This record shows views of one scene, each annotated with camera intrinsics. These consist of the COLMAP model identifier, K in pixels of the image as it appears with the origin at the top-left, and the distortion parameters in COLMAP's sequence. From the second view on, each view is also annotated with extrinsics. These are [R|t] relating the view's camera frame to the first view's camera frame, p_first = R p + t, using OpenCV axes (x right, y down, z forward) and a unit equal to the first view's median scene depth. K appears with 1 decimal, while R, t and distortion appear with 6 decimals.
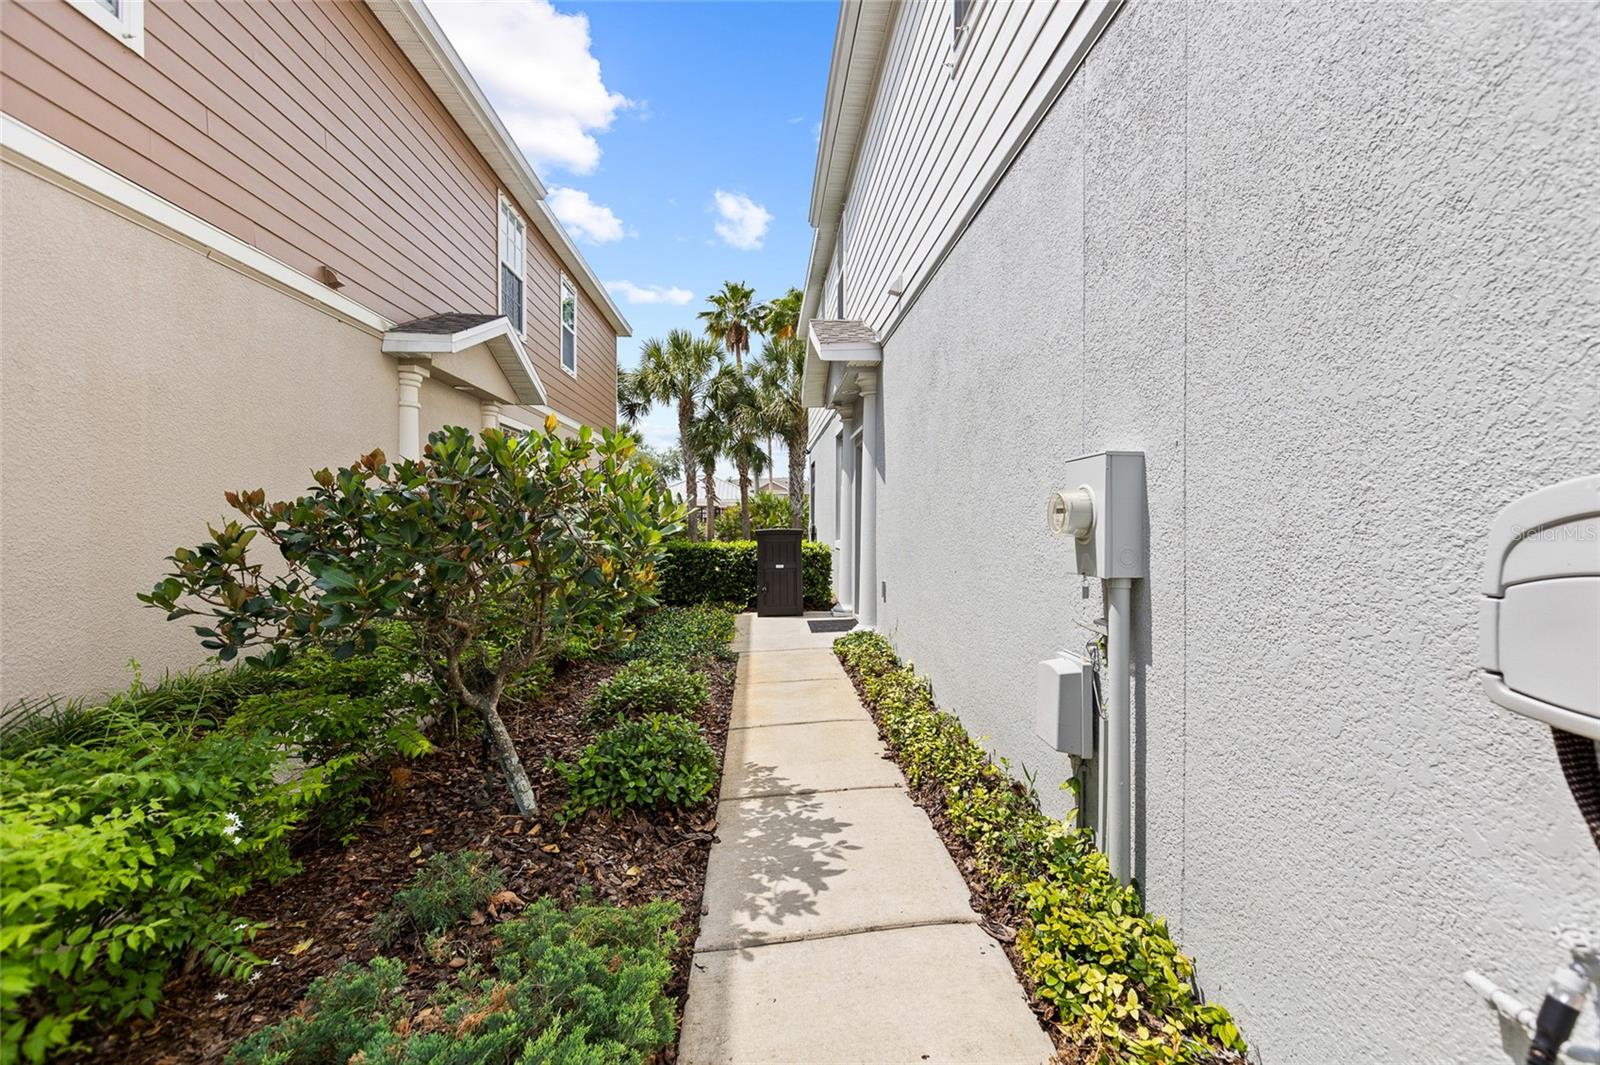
lens RADIAL K [[731.7, 0, 799.8], [0, 731.7, 524.7], [0, 0, 1]] dist [0.000428, -0.000273]
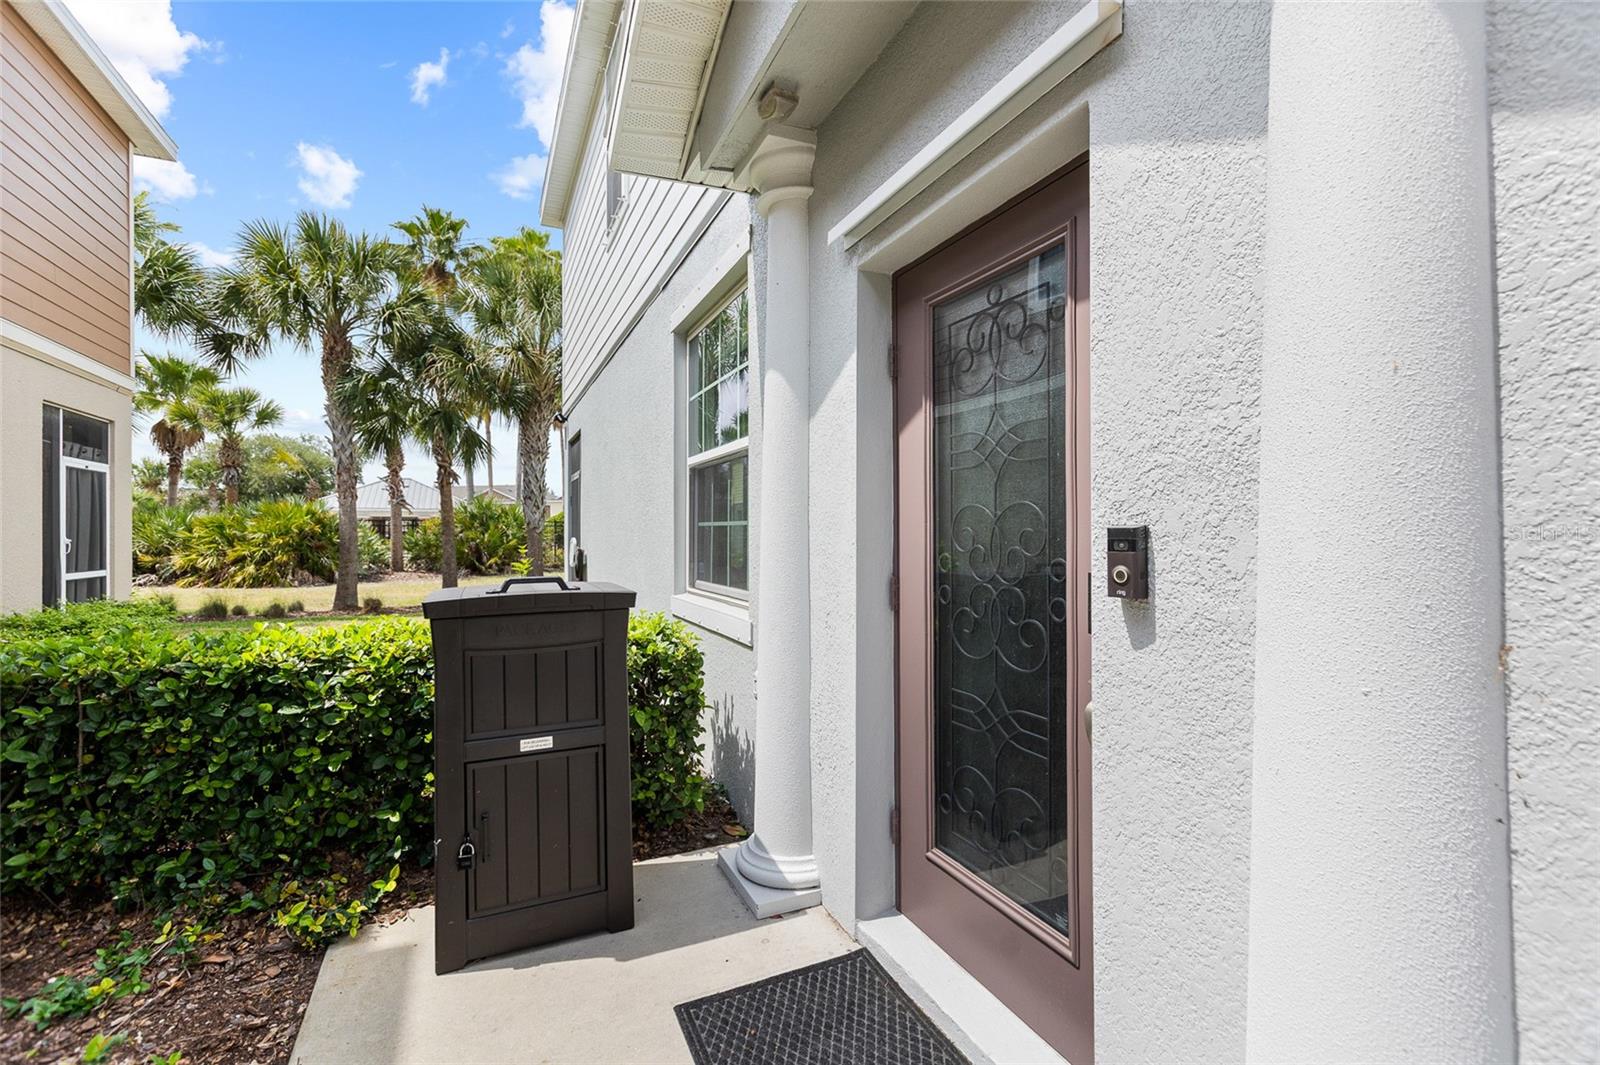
lens RADIAL K [[753.8, 0, 844.1], [0, 753.8, 522.3], [0, 0, 1]] dist [0.001073, 0.000407]
pose [[0.920939, 0.003316, 0.389692, -0.011218], [0.004326, 0.999815, -0.018730, -0.004659], [-0.389682, 0.018935, 0.920755, 0.261650]]
